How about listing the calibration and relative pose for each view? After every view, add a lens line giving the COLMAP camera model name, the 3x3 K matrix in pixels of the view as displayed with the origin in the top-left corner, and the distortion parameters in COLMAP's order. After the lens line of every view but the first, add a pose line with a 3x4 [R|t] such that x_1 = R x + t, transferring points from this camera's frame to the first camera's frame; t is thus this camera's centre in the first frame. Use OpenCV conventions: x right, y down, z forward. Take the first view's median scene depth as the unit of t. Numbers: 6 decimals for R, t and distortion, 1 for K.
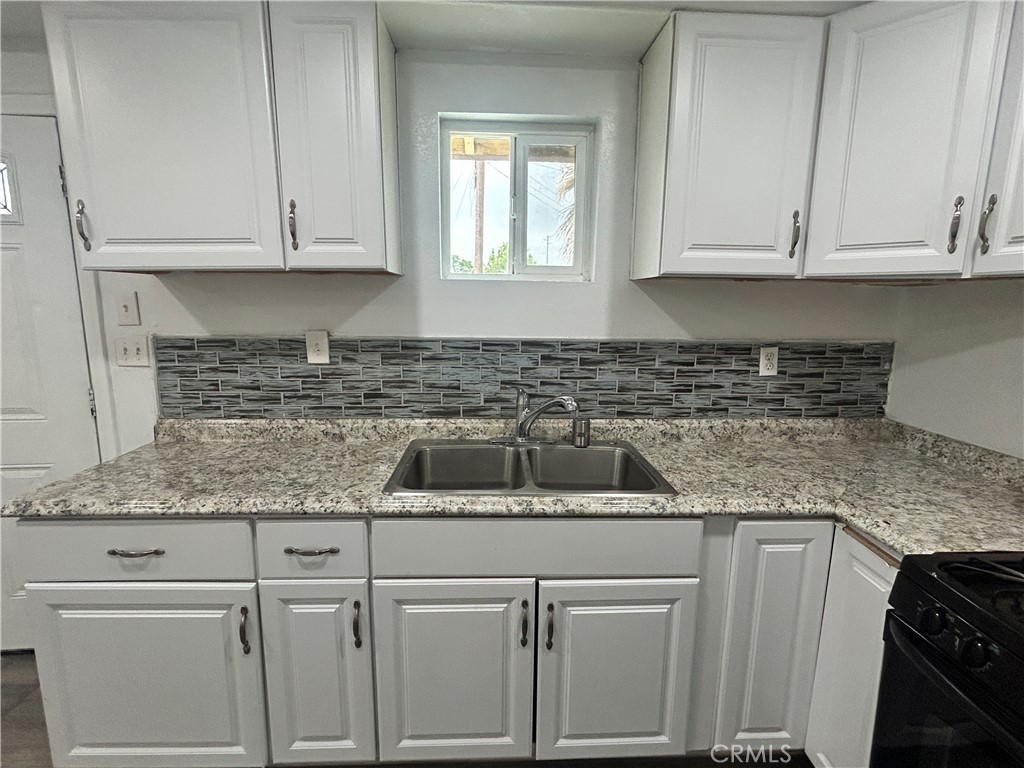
lens RADIAL K [[487.1, 0, 512.1], [0, 487.1, 381.3], [0, 0, 1]] dist [-0.002668, -0.000437]
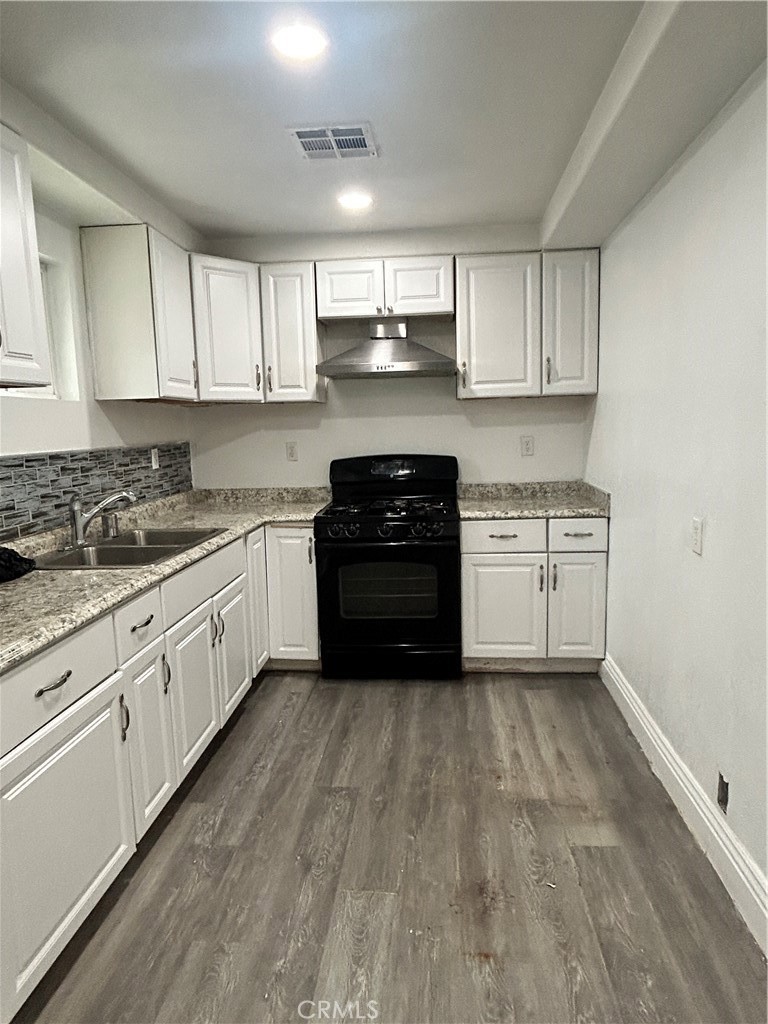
lens RADIAL K [[633.9, 0, 385.2], [0, 633.9, 510.8], [0, 0, 1]] dist [0.005275, -0.006141]
pose [[0.122267, -0.152359, 0.980733, -1.250641], [0.186353, 0.974097, 0.128096, -0.004738], [-0.974845, 0.167101, 0.147492, 0.101206]]
